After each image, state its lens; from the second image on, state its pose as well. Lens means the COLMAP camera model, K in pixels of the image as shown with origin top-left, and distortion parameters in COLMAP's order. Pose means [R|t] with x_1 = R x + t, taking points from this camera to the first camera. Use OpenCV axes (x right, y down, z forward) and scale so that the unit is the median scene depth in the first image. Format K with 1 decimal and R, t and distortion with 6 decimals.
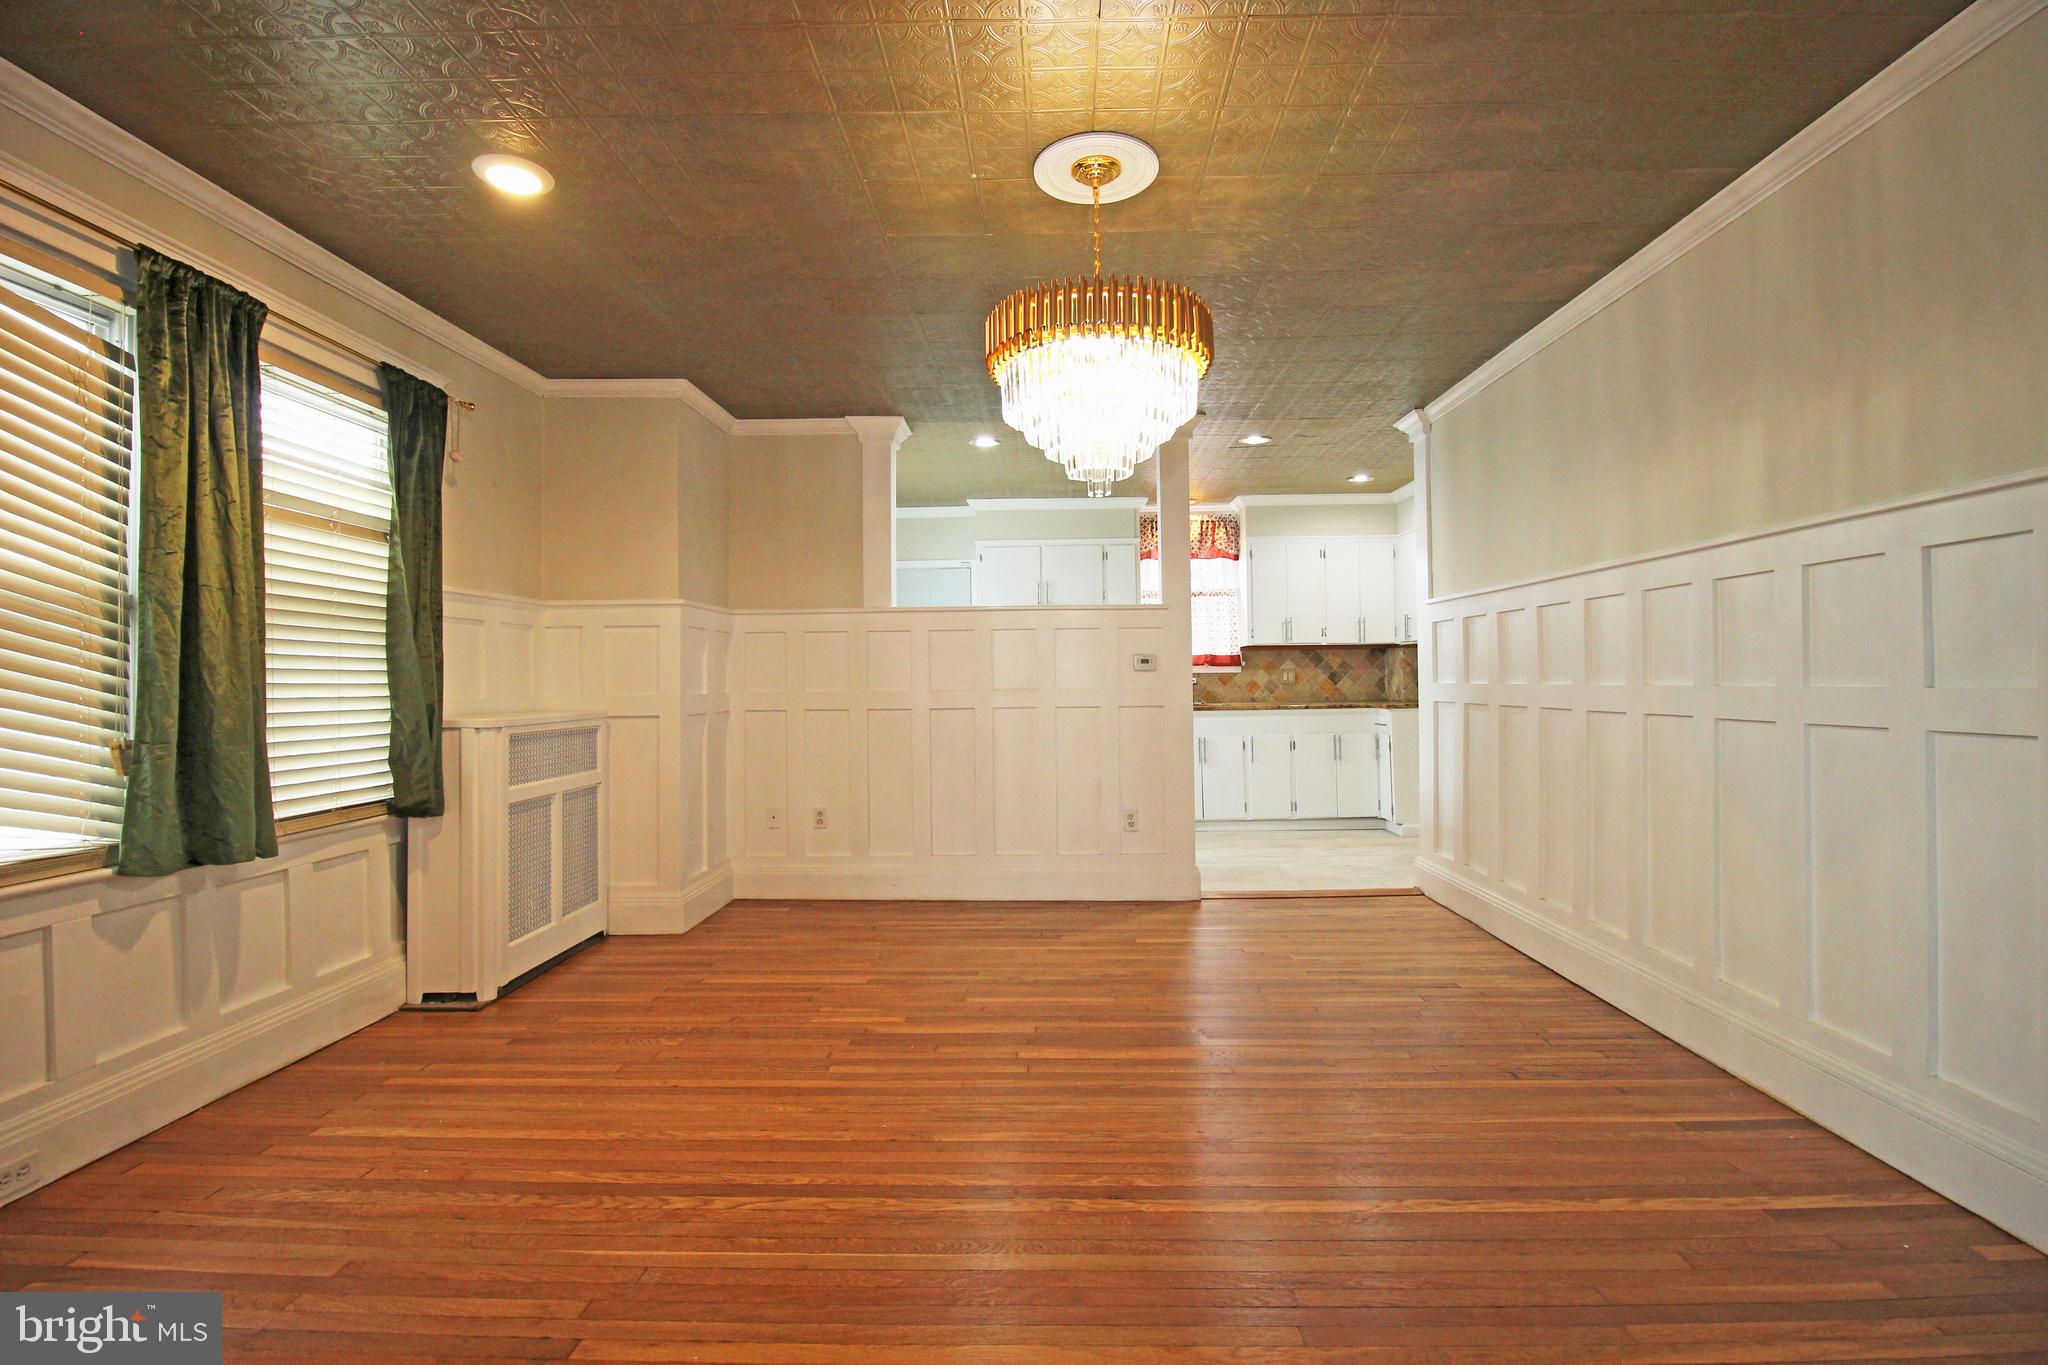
lens RADIAL K [[948.0, 0, 1042.7], [0, 948.0, 671.7], [0, 0, 1]] dist [-0.000441, -0.012199]
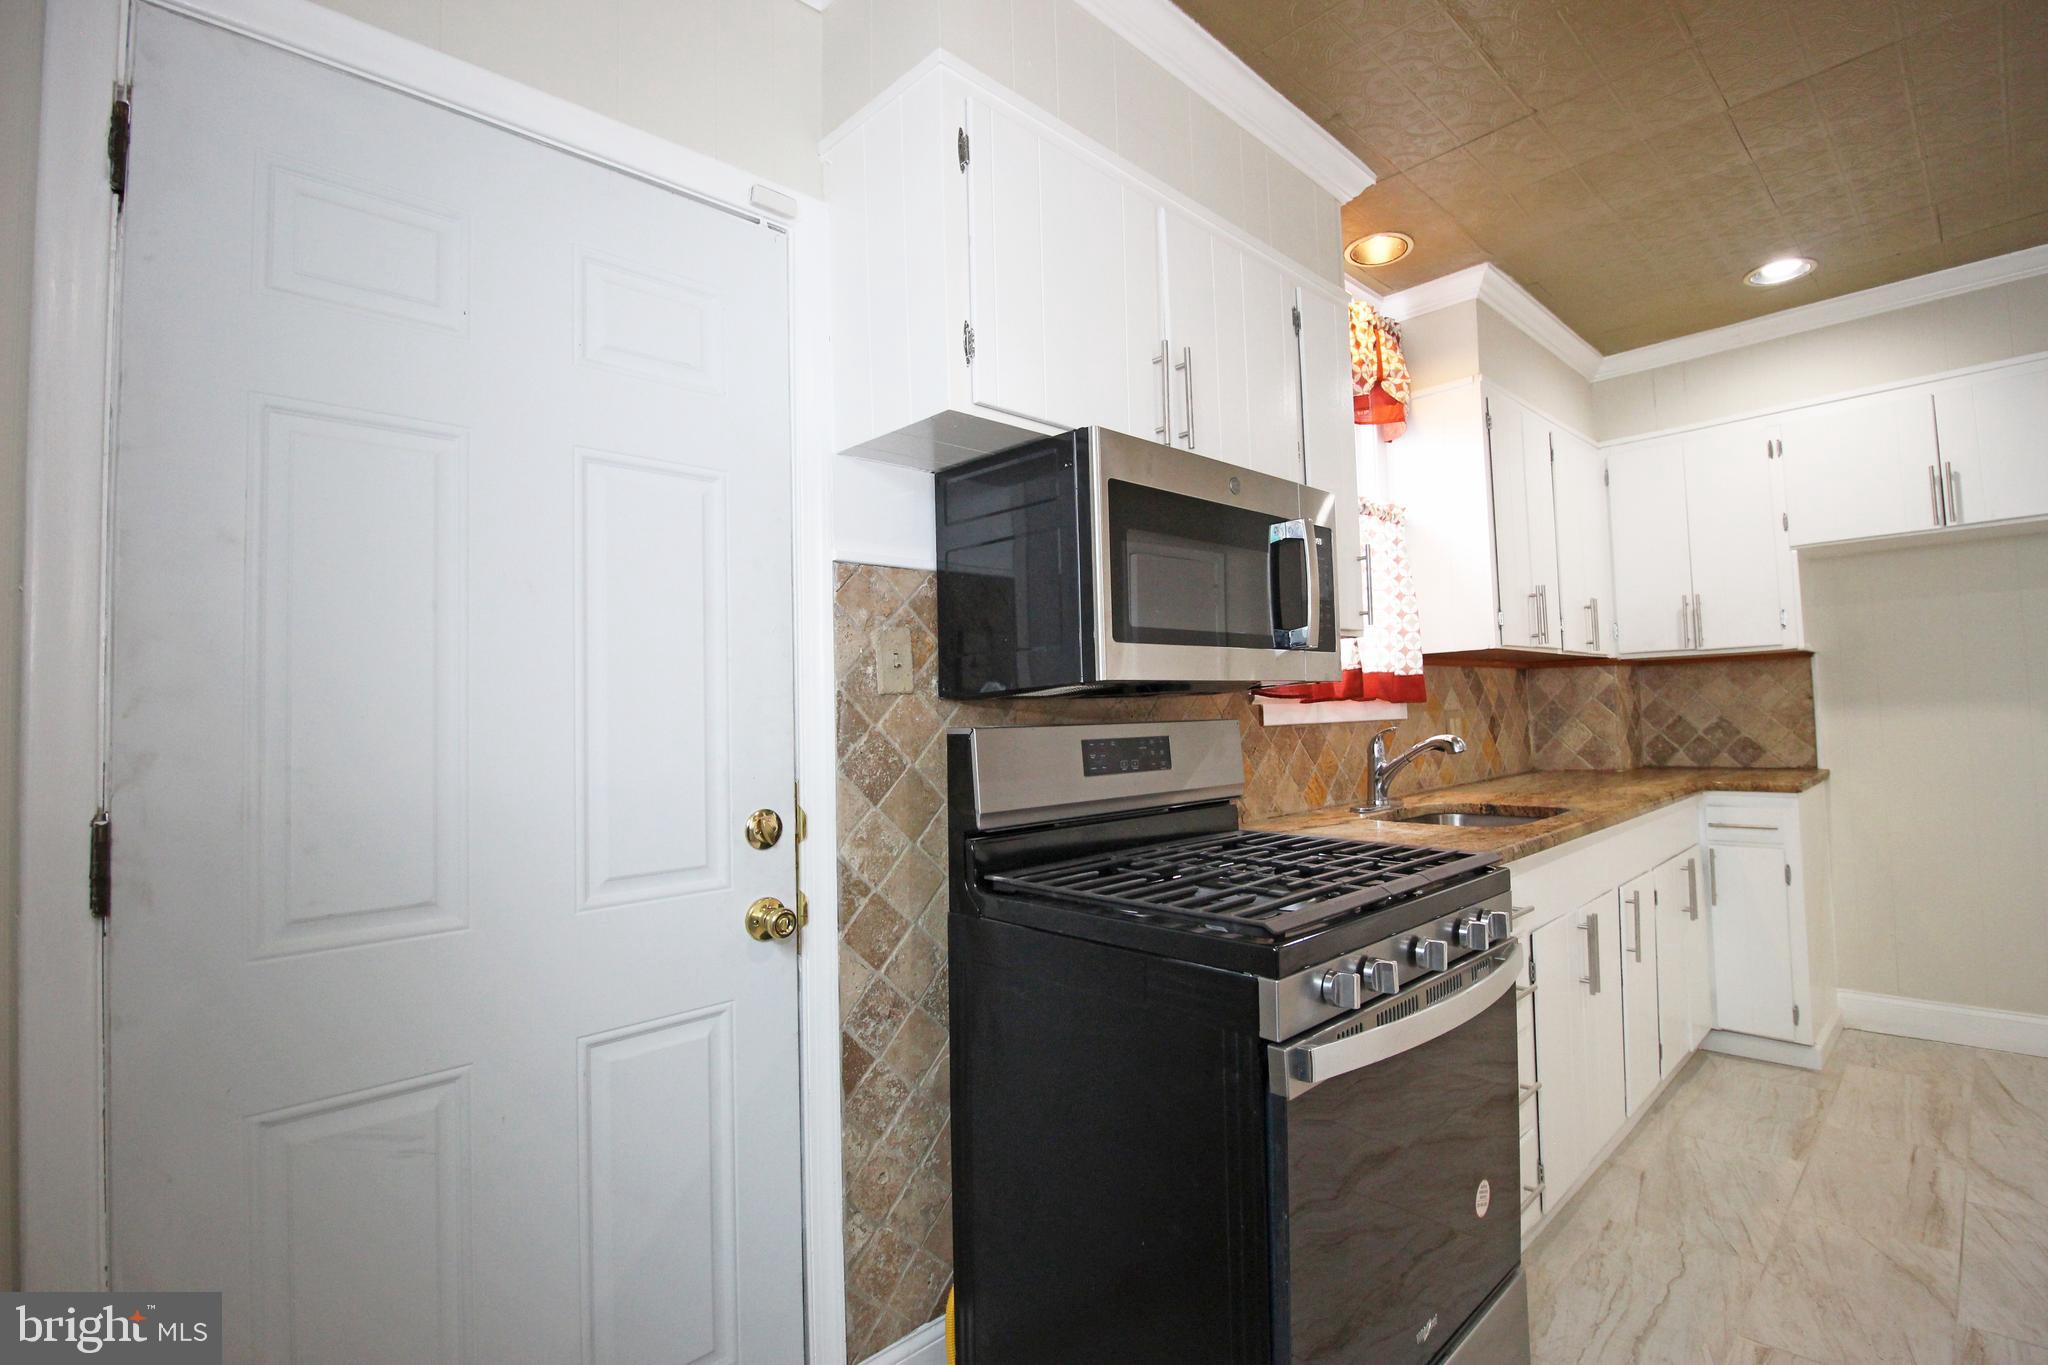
lens RADIAL K [[948.0, 0, 1046.2], [0, 948.0, 674.4], [0, 0, 1]] dist [-0.000441, -0.012199]
pose [[0.705571, 0.022776, 0.708273, -0.361154], [0.017320, 0.998631, -0.049367, -0.001463], [-0.708428, 0.047099, 0.704210, 1.617996]]
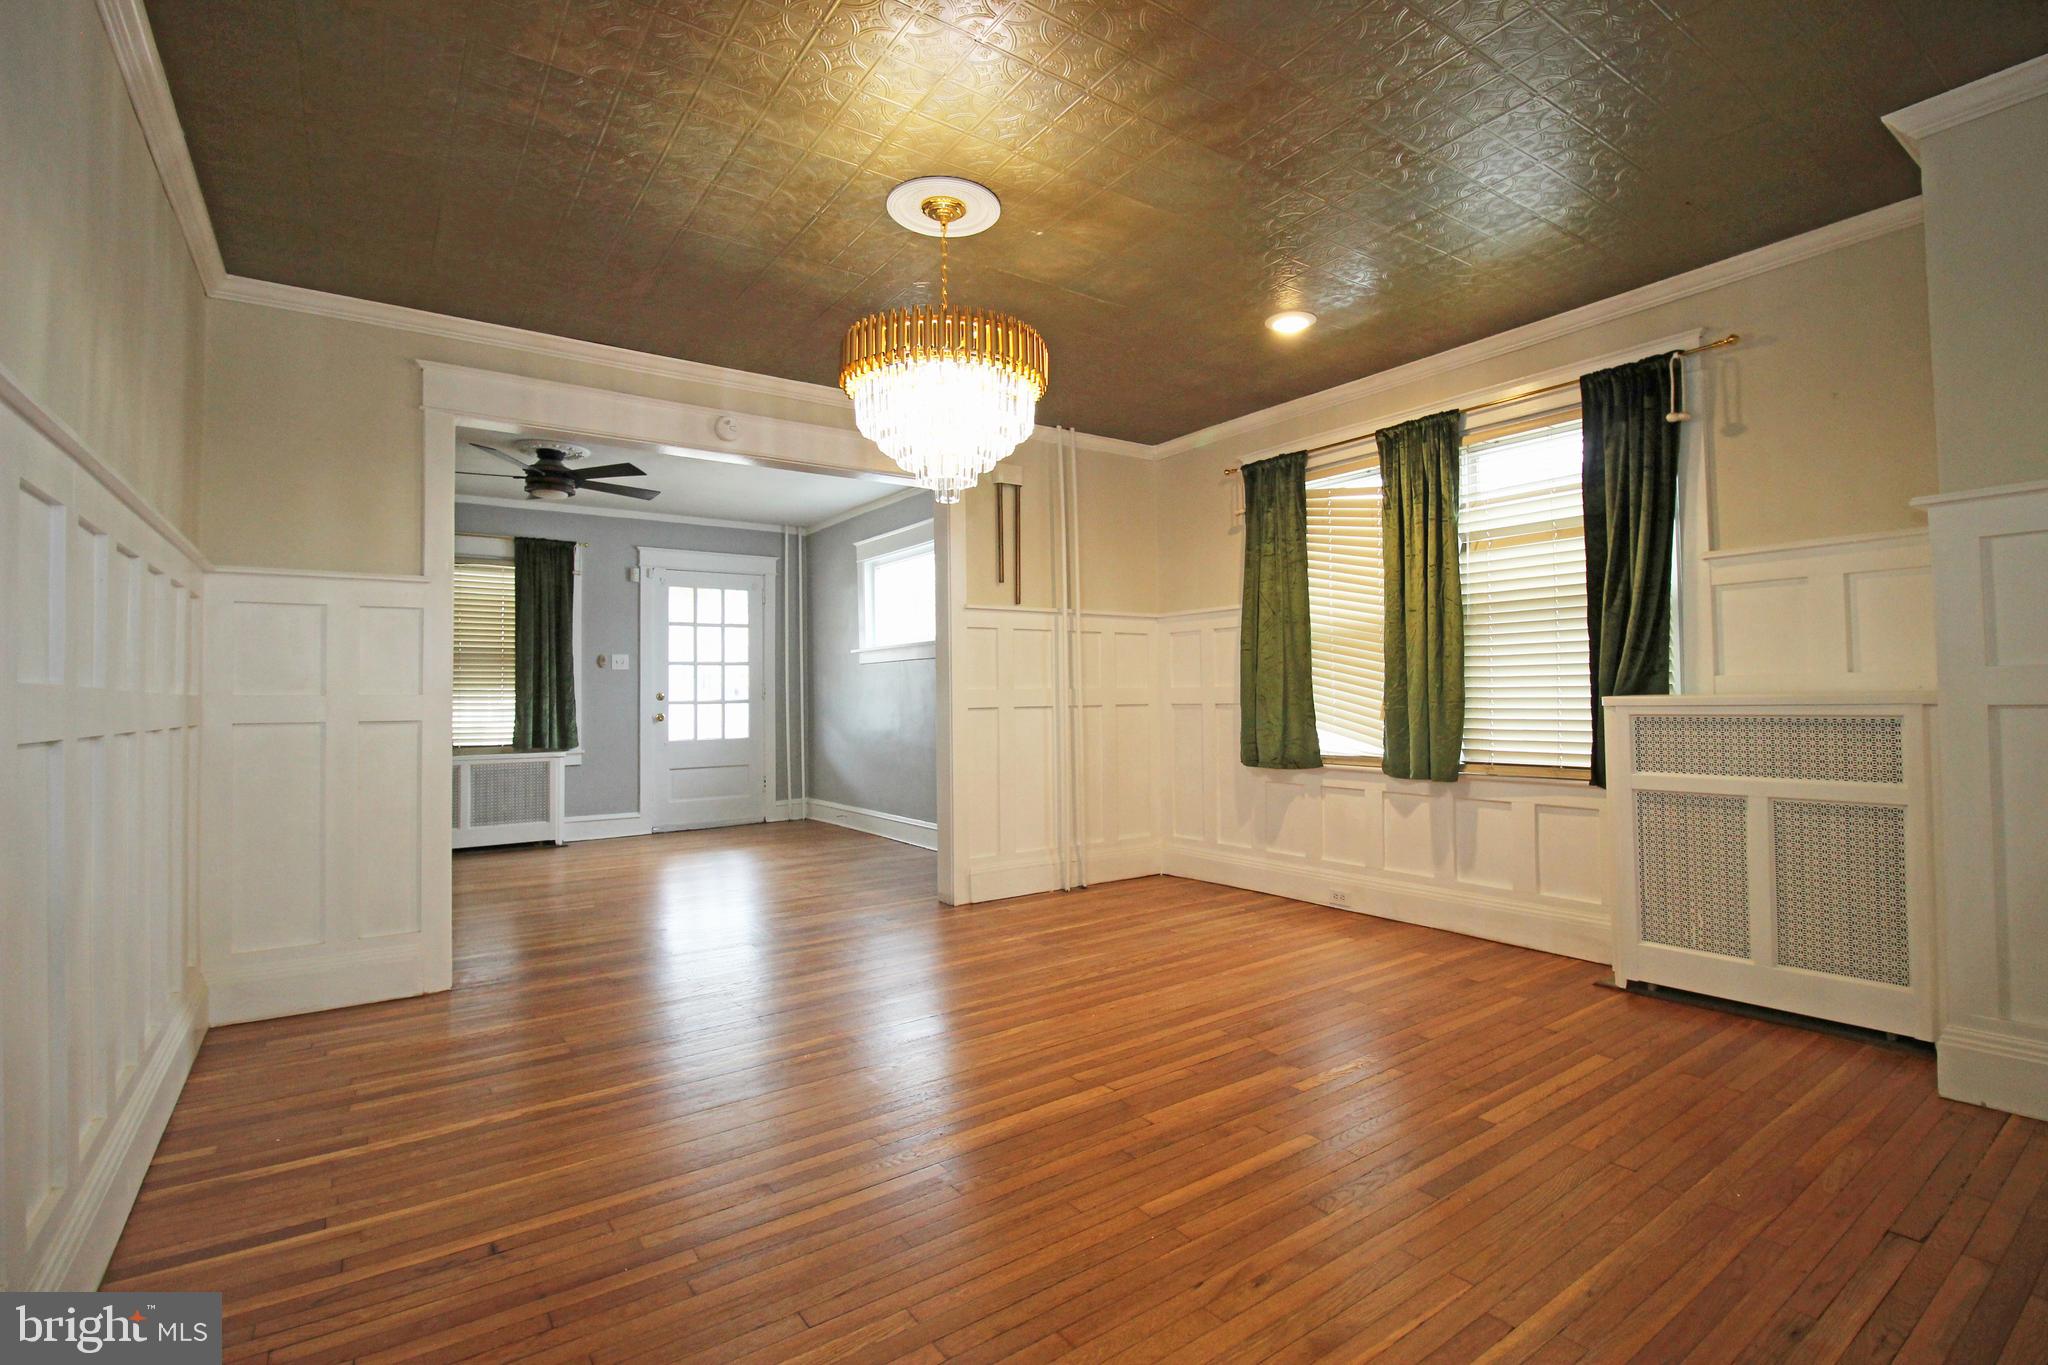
lens RADIAL K [[948.0, 0, 1045.5], [0, 948.0, 671.3], [0, 0, 1]] dist [-0.000441, -0.012199]
pose [[-0.801731, 0.007166, -0.597642, 0.410737], [0.030028, 0.999148, -0.028301, 0.029695], [0.596930, -0.040636, -0.801263, 1.269051]]
